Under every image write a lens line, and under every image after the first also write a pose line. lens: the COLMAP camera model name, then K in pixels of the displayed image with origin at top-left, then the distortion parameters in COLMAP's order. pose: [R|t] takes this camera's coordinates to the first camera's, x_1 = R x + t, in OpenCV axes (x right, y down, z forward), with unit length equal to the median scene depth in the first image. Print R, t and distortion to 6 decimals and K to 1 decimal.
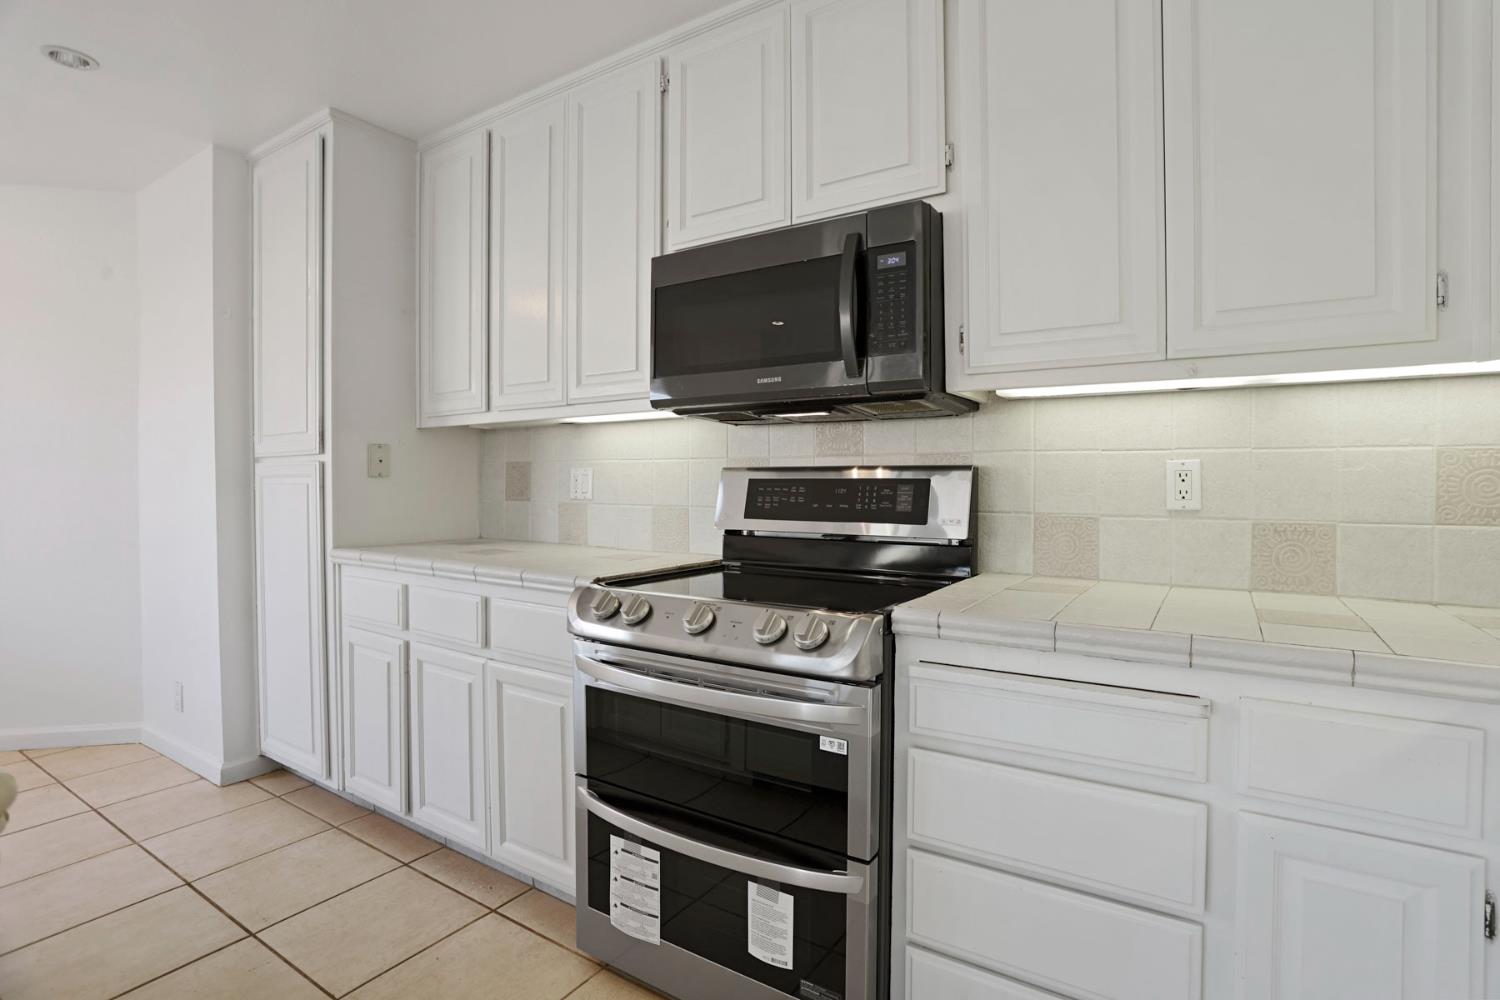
lens RADIAL K [[729.4, 0, 756.6], [0, 729.4, 487.8], [0, 0, 1]] dist [-0.056634, 0.021349]
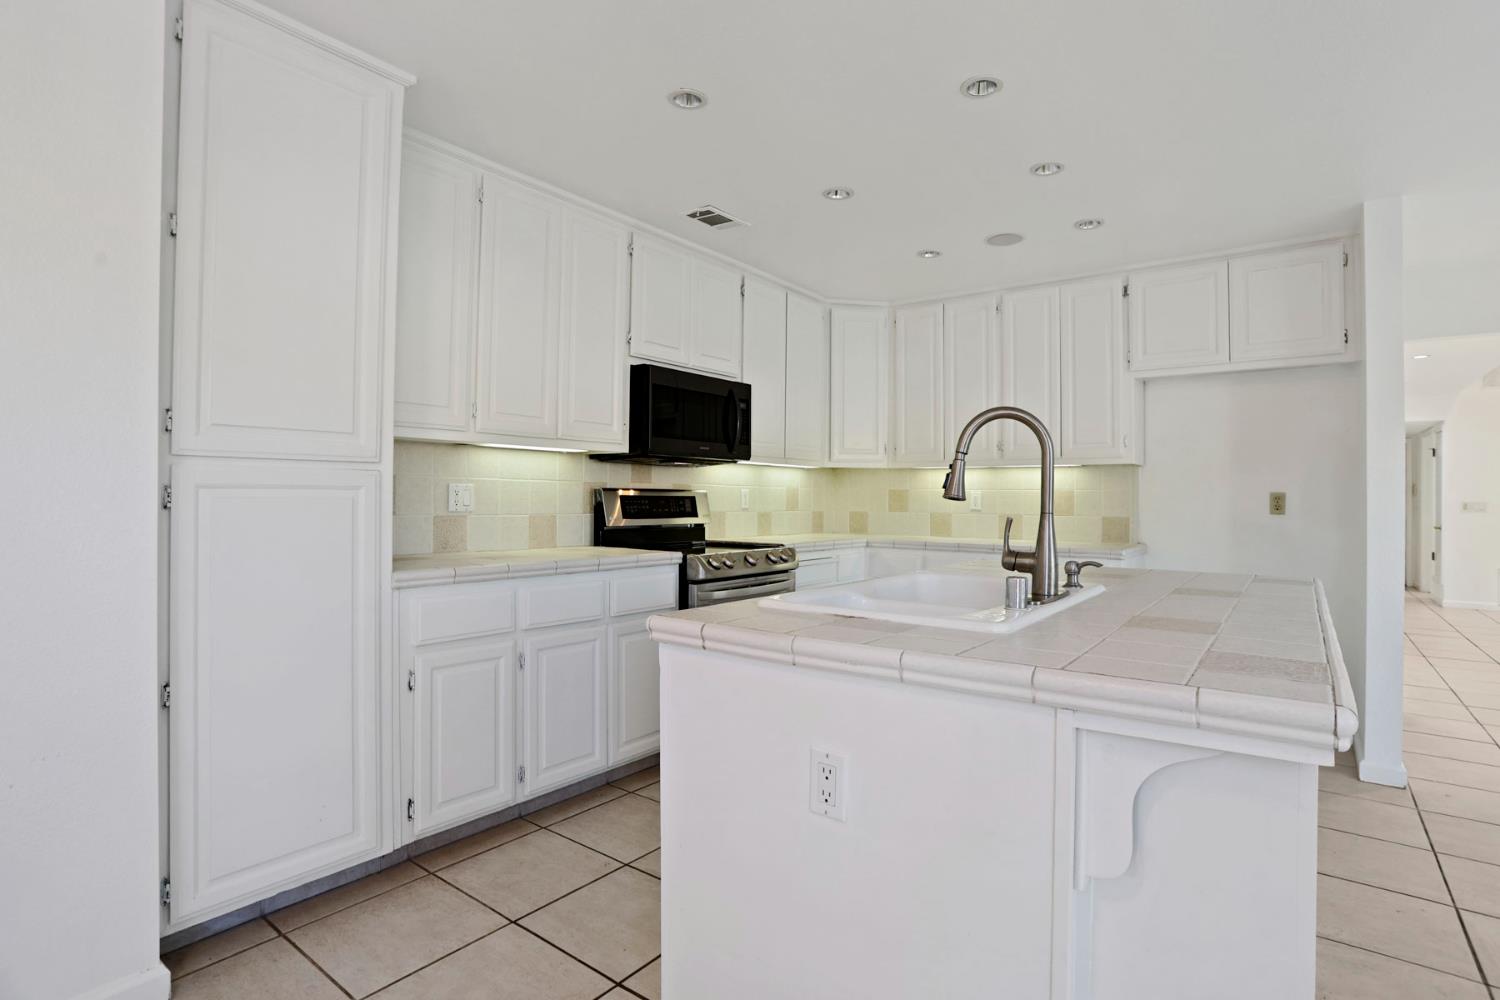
lens RADIAL K [[729.4, 0, 756.6], [0, 729.4, 487.8], [0, 0, 1]] dist [-0.056634, 0.021349]
pose [[0.080504, 0.016512, 0.996617, -1.710575], [0.004728, 0.999845, -0.016948, 0.000478], [-0.996743, 0.006077, 0.080414, 0.589175]]
